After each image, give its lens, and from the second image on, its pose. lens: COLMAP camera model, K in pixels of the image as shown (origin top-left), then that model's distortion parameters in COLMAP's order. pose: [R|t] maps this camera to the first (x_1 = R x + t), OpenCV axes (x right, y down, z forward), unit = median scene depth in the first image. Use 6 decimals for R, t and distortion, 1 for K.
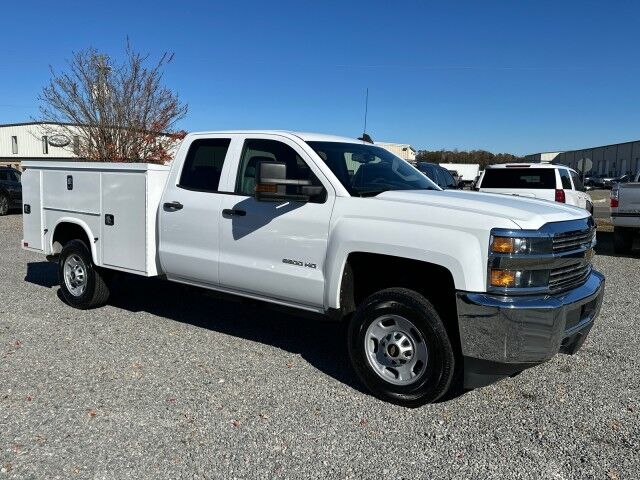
lens RADIAL K [[544.6, 0, 320.0], [0, 544.6, 240.0], [0, 0, 1]] dist [0.135899, -0.248815]
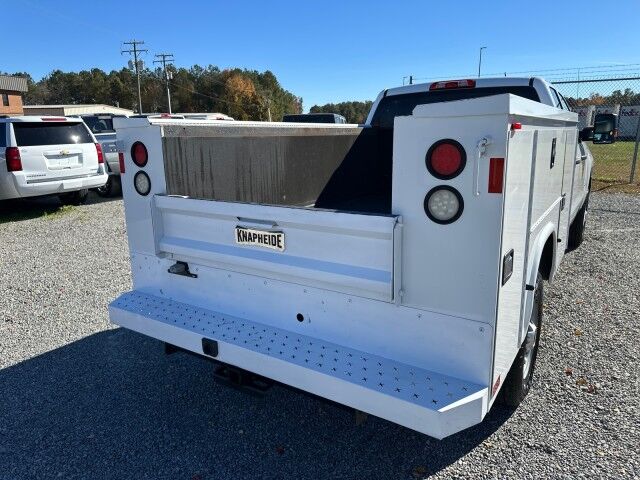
lens RADIAL K [[448.1, 0, 320.0], [0, 448.1, 240.0], [0, 0, 1]] dist [0.089395, -0.119561]
pose [[-0.077443, -0.253896, 0.964126, -1.114406], [0.133671, 0.955655, 0.262402, -0.216341], [-0.987995, 0.149197, -0.040071, 1.649800]]
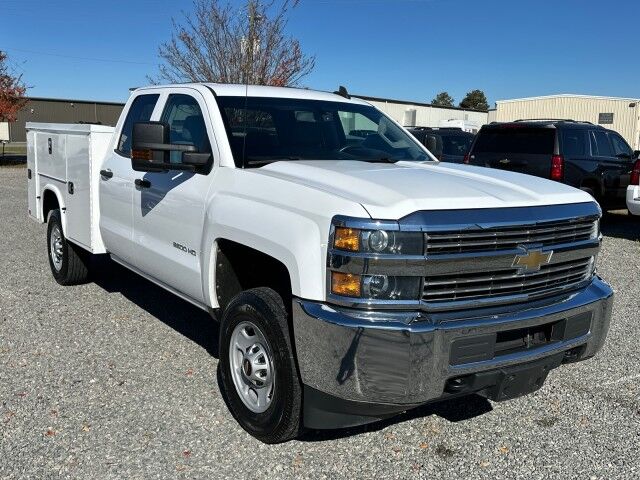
lens RADIAL K [[652.3, 0, 320.0], [0, 652.3, 240.0], [0, 0, 1]] dist [0.073756, -0.005526]
pose [[0.952556, 0.054031, -0.299529, 0.412497], [-0.044027, 0.998227, 0.040053, -0.016259], [0.301162, -0.024966, 0.953246, 0.126992]]
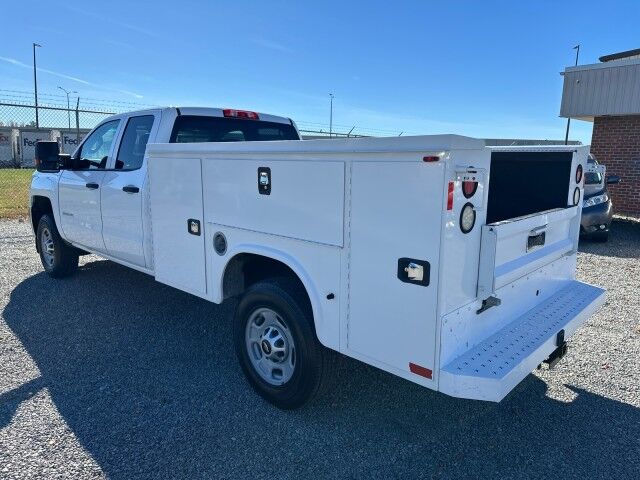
lens RADIAL K [[448.1, 0, 320.0], [0, 448.1, 240.0], [0, 0, 1]] dist [0.089395, -0.119561]
pose [[-0.993778, -0.056185, 0.096165, -0.463020], [-0.025223, 0.954533, 0.297035, -0.272987], [-0.108481, 0.292761, -0.950012, 2.261563]]
